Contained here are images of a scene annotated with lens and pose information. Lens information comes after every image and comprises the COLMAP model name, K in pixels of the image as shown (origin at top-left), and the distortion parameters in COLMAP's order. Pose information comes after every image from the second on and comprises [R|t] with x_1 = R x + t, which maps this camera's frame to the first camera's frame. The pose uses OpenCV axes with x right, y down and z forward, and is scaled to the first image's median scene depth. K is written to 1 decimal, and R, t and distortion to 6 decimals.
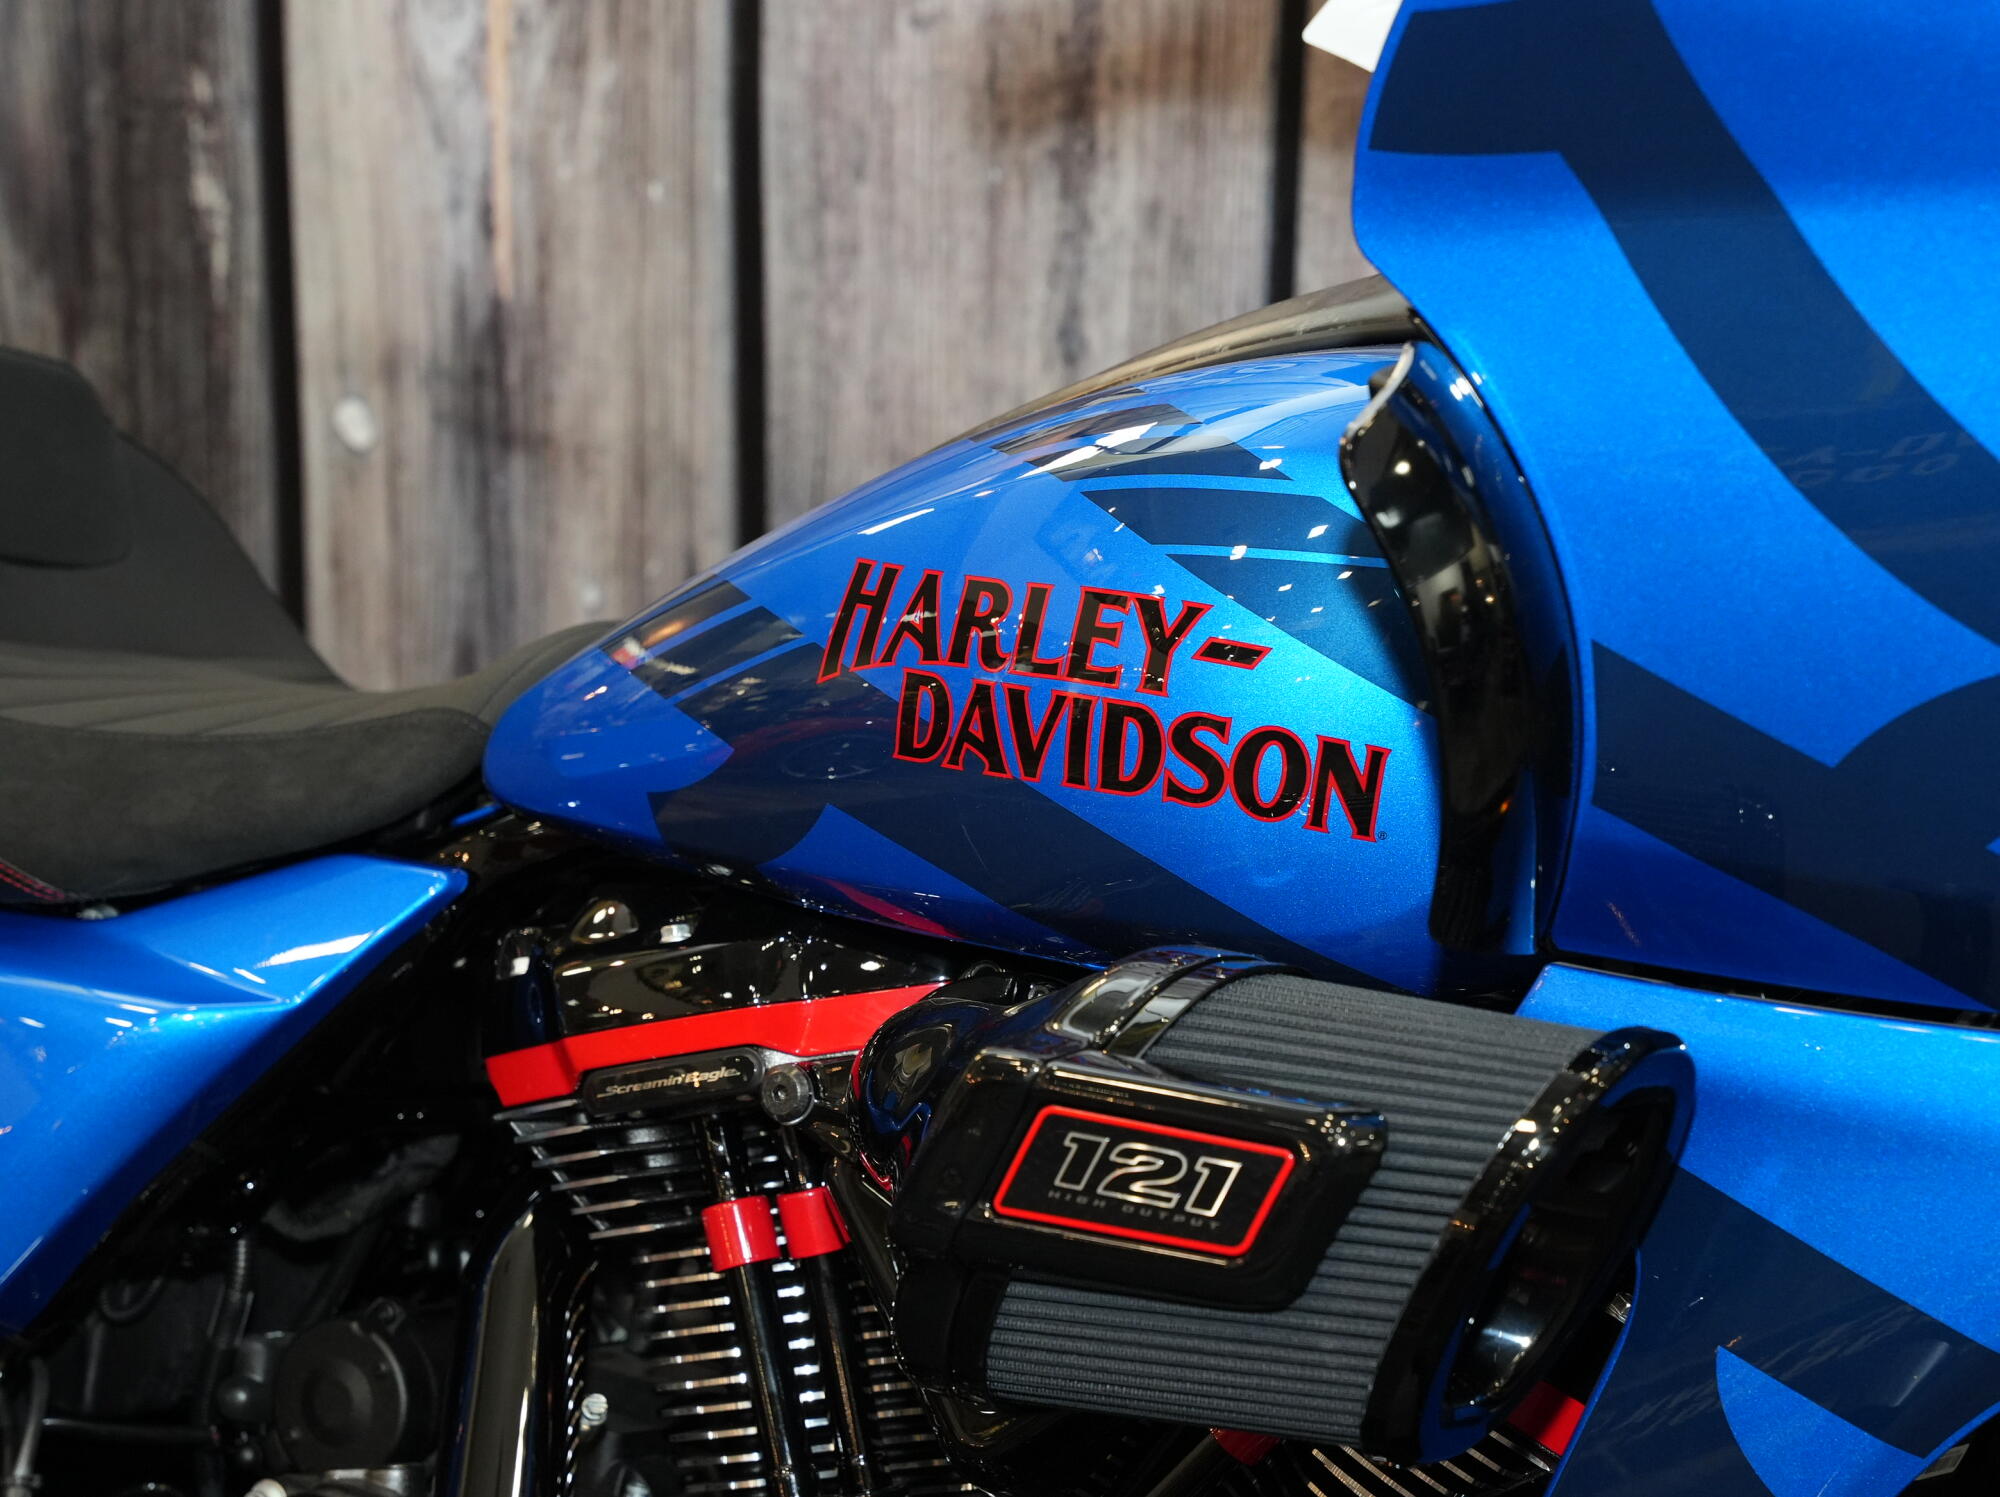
lens RADIAL K [[4365.5, 0, 1000.0], [0, 4365.5, 748.5], [0, 0, 1]] dist [0.017100, 0.237306]
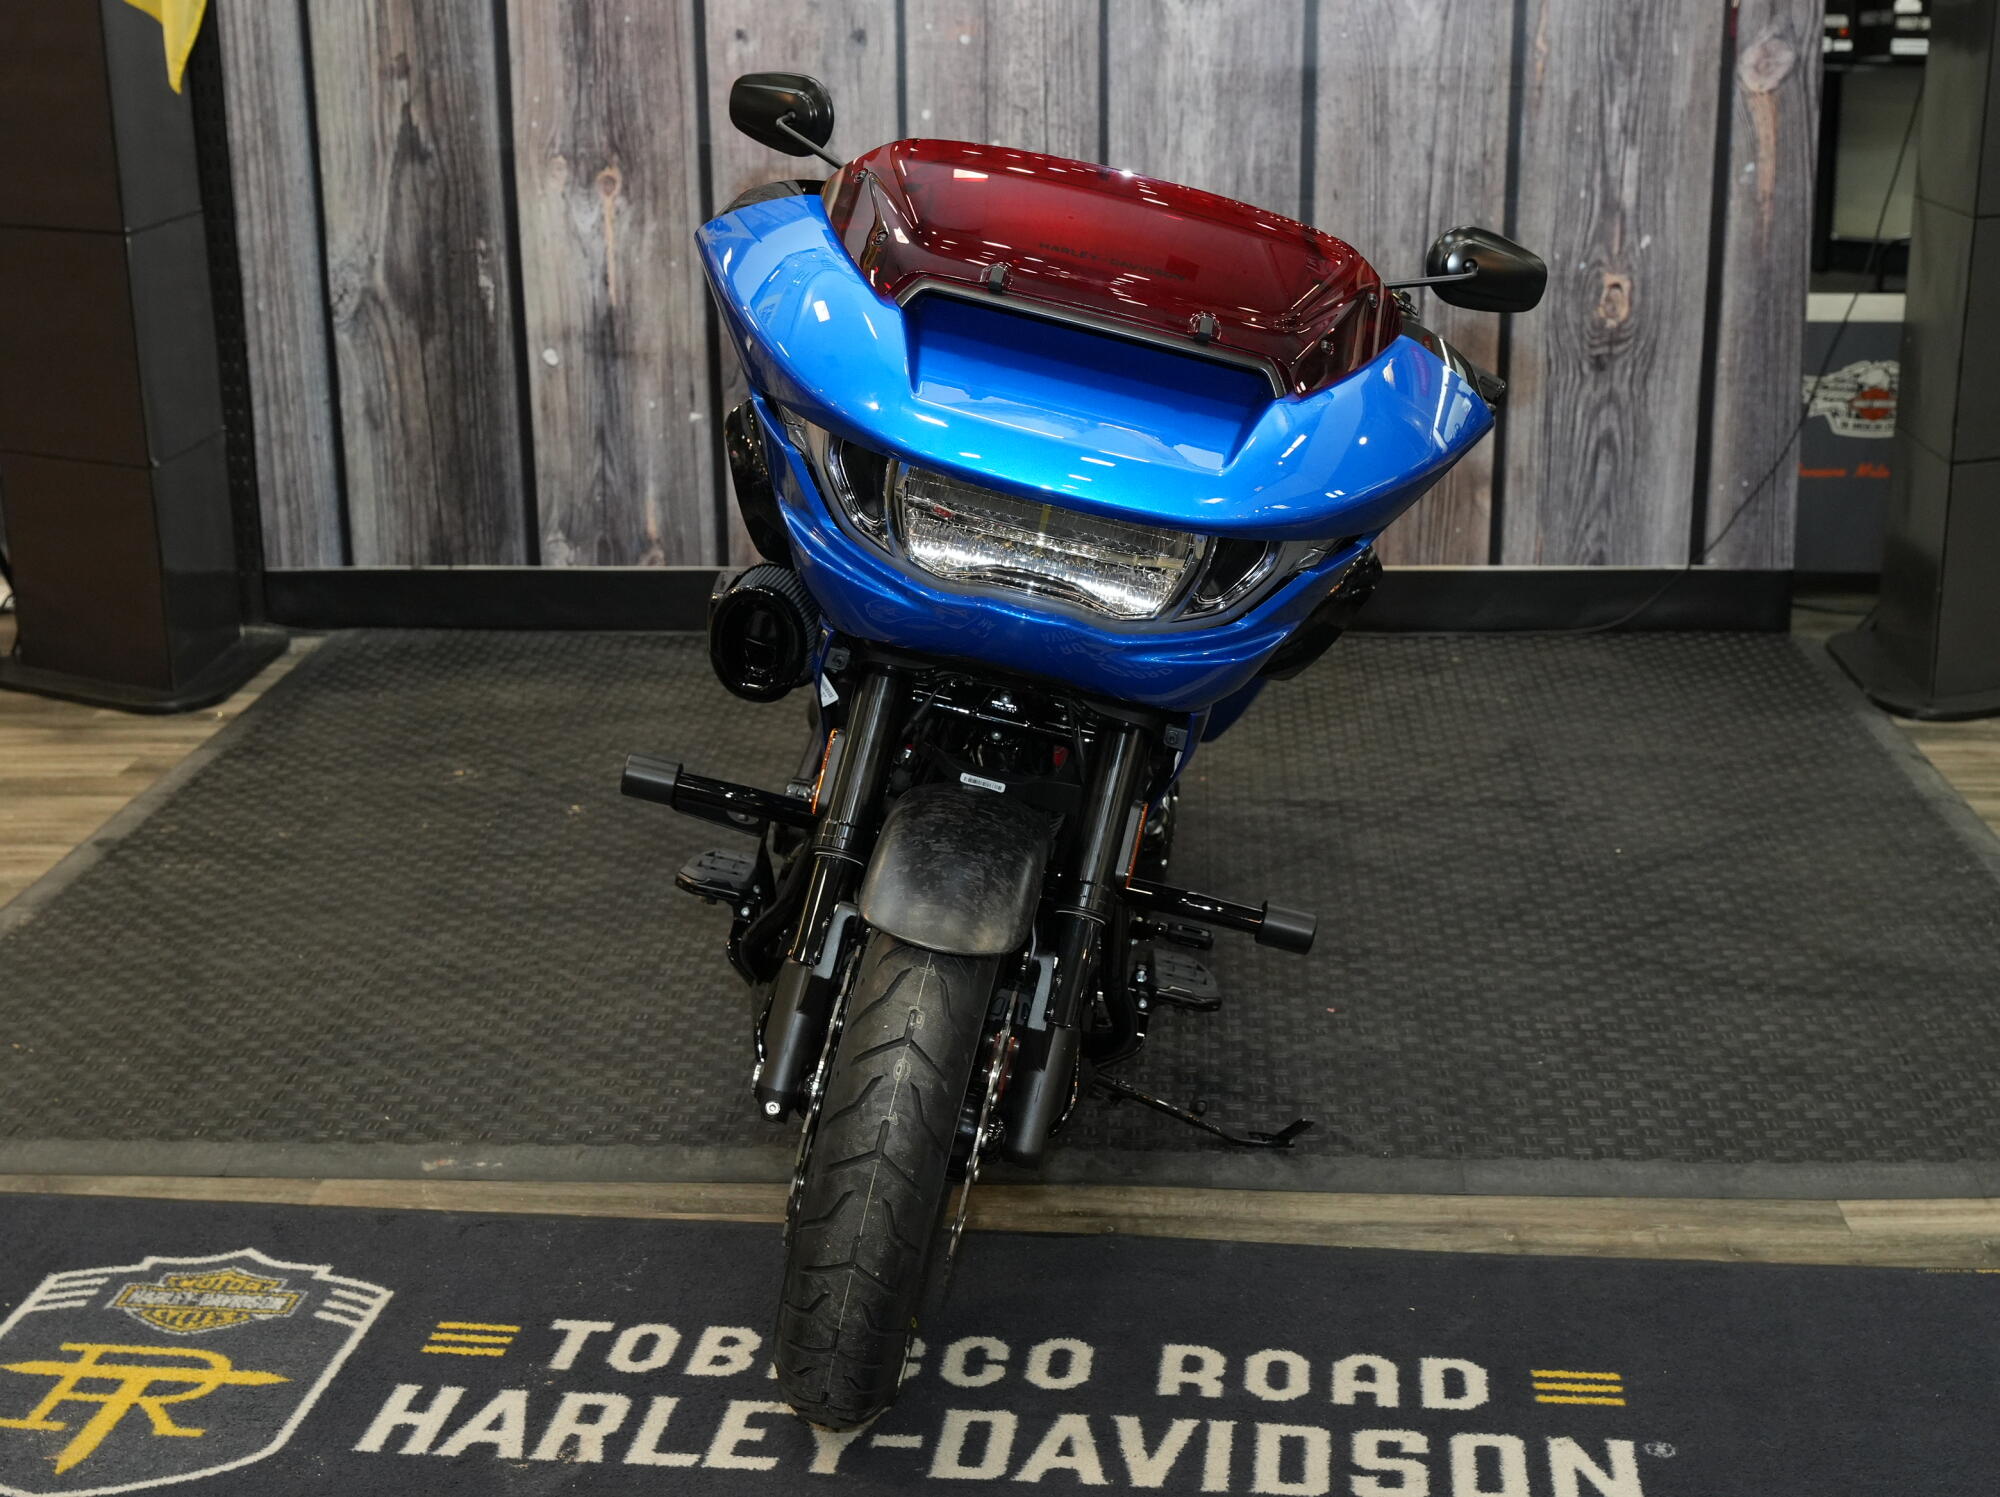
lens RADIAL K [[2932.7, 0, 1000.0], [0, 2932.7, 748.5], [0, 0, 1]] dist [0.003252, 0.058289]
pose [[0.895389, -0.153749, 0.417900, -1.255294], [0.143333, 0.988065, 0.056414, 0.195819], [-0.421586, 0.009386, 0.906740, -1.502133]]
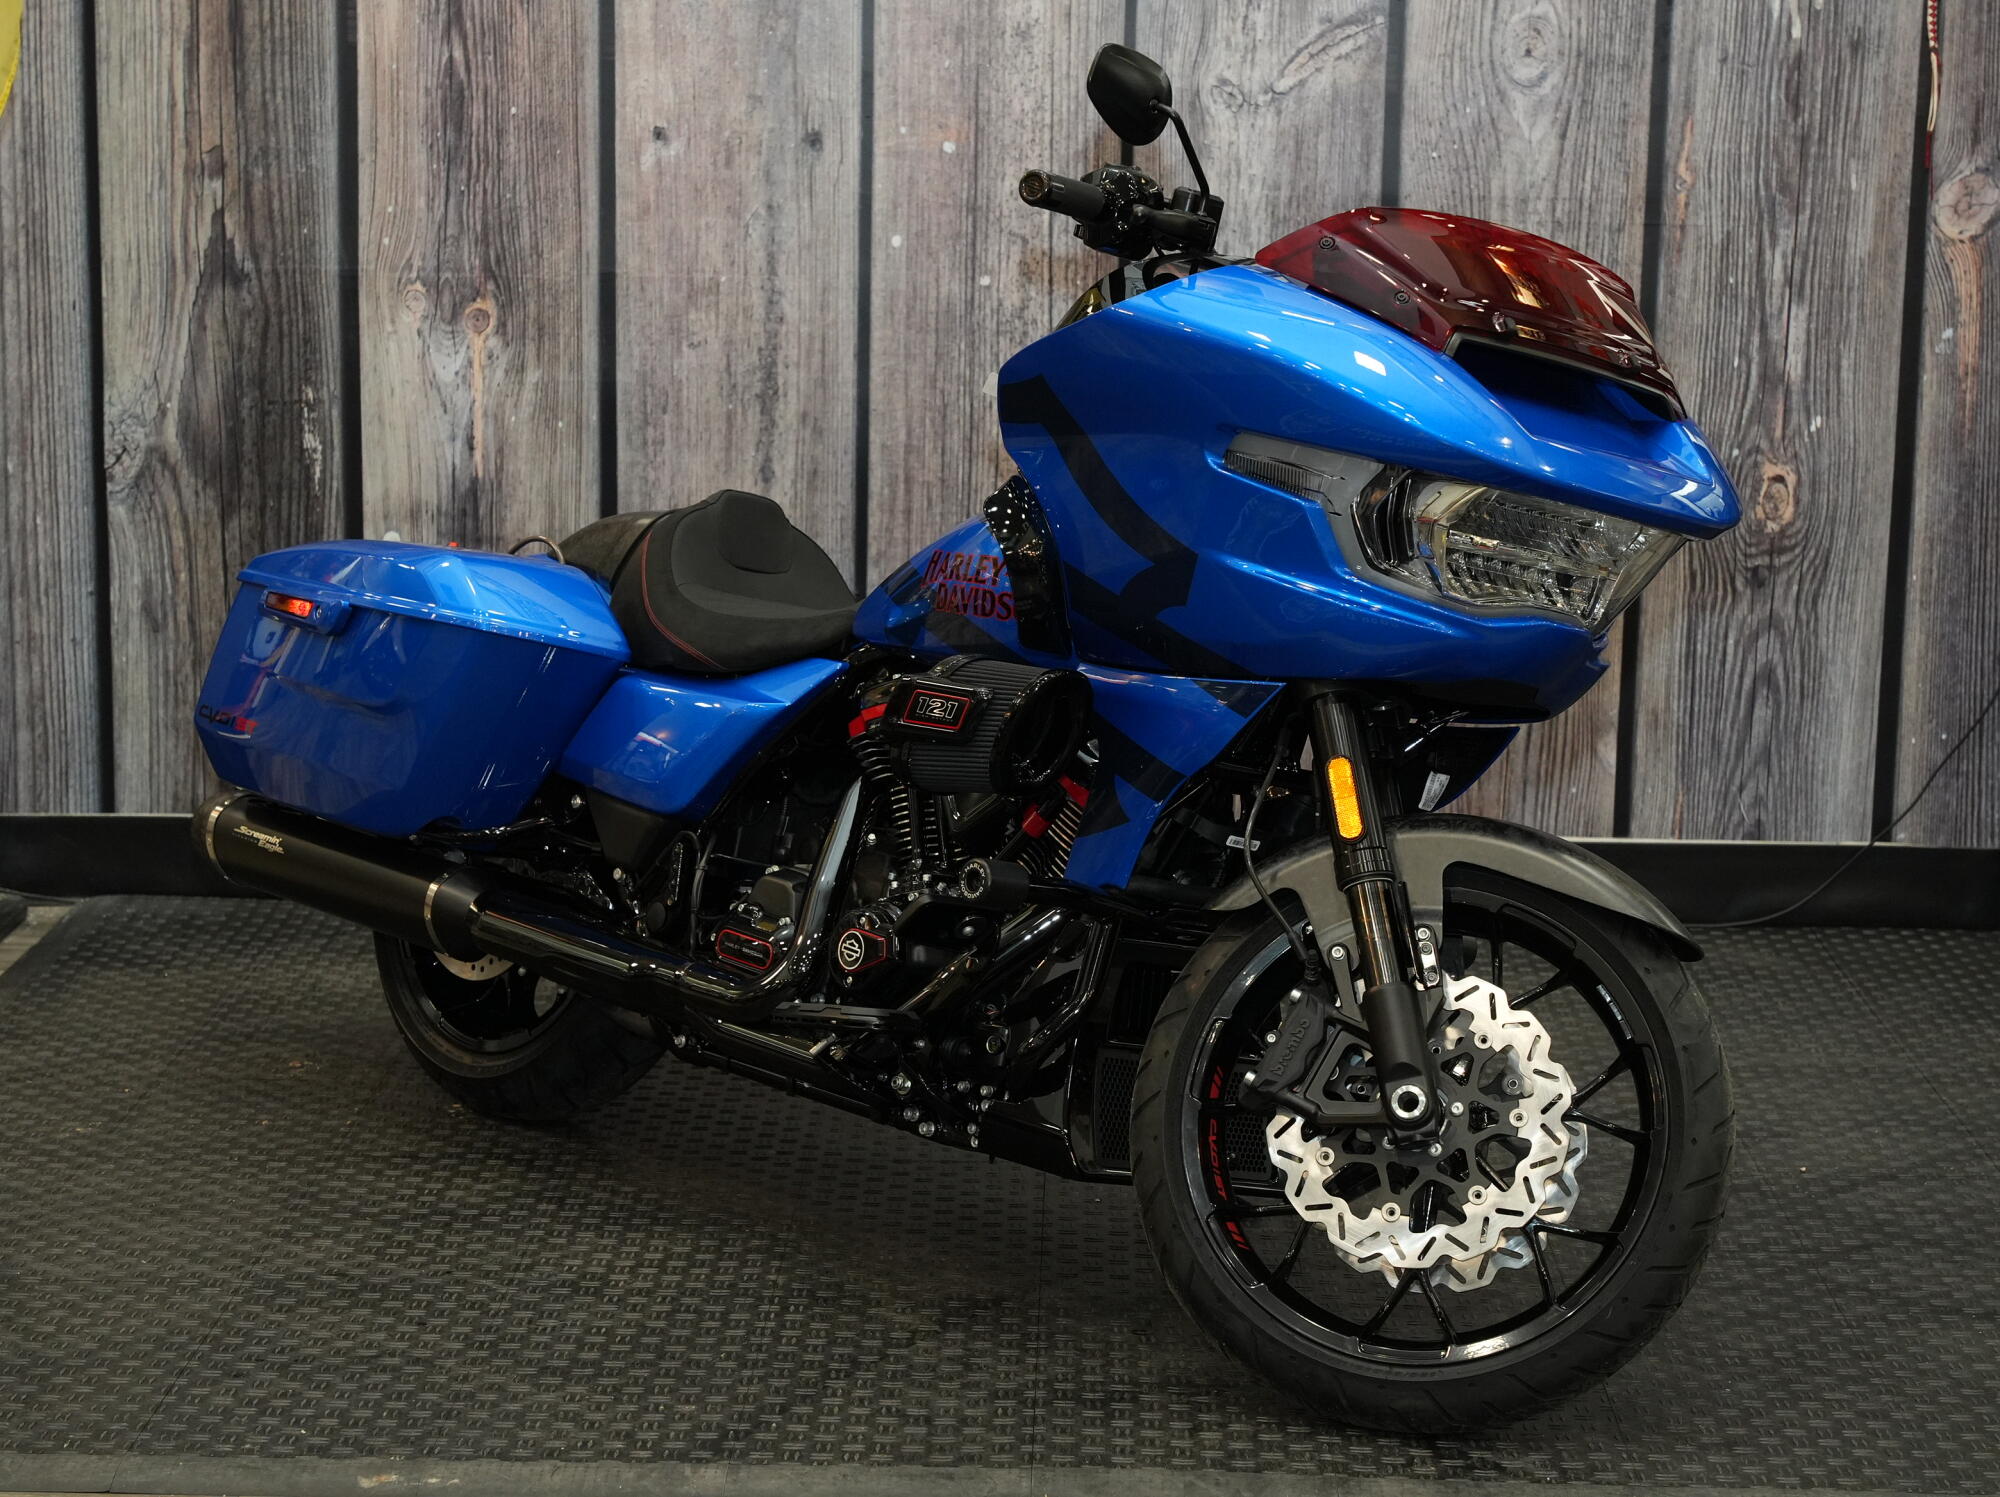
lens RADIAL K [[4365.5, 0, 1000.0], [0, 4365.5, 748.5], [0, 0, 1]] dist [0.017100, 0.237306]
pose [[0.875919, -0.089970, 0.473995, -1.599319], [0.125863, 0.991050, -0.044476, 0.283080], [-0.465751, 0.098616, 0.879404, -1.823152]]
